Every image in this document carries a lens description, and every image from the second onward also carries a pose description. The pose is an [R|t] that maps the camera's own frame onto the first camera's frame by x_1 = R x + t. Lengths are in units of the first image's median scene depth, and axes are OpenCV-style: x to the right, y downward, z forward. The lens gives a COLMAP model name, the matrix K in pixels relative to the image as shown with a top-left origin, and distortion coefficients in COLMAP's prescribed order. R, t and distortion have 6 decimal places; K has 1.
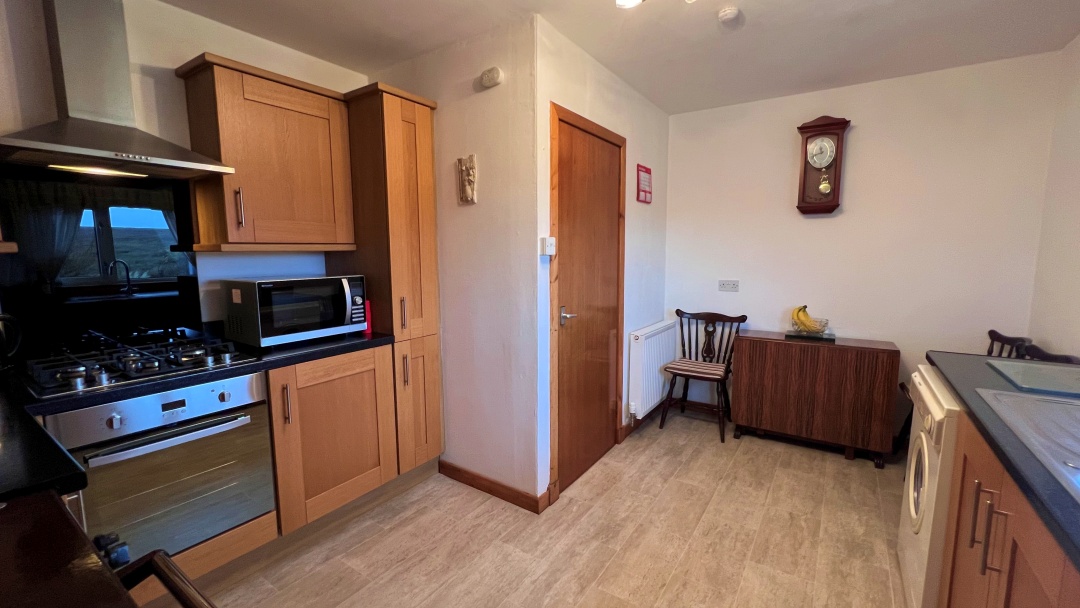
lens RADIAL K [[453.4, 0, 545.2], [0, 453.4, 303.6], [0, 0, 1]] dist [-0.001069, -0.000319]
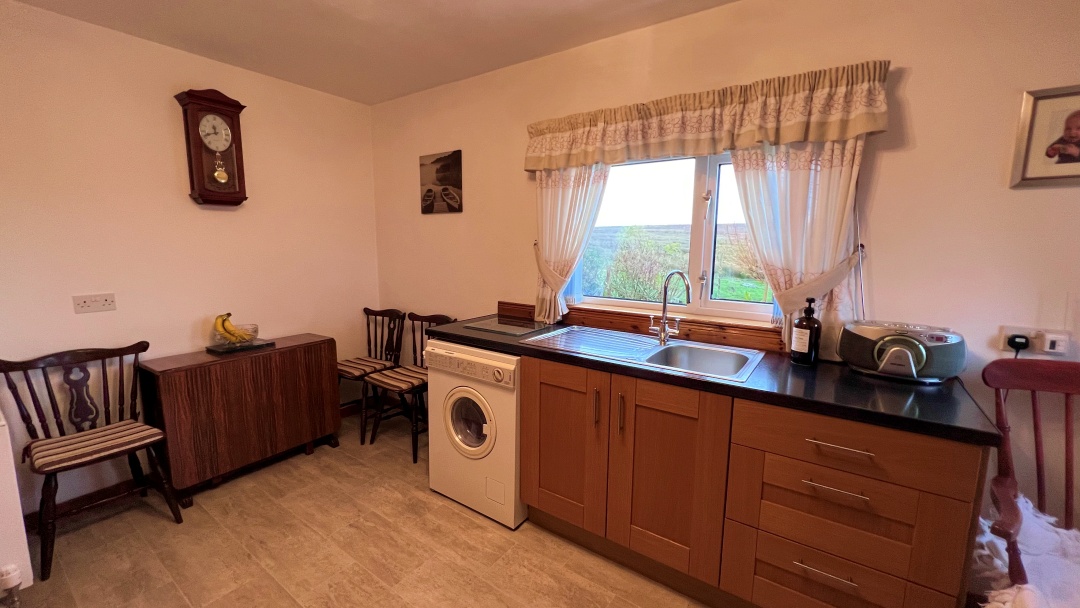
lens RADIAL K [[430.5, 0, 542.4], [0, 430.5, 303.2], [0, 0, 1]] dist [-0.000747, -0.000095]
pose [[0.016561, -0.138064, 0.990285, -0.232095], [0.107330, 0.984943, 0.135525, -0.064967], [-0.994085, 0.104043, 0.031130, 0.415213]]
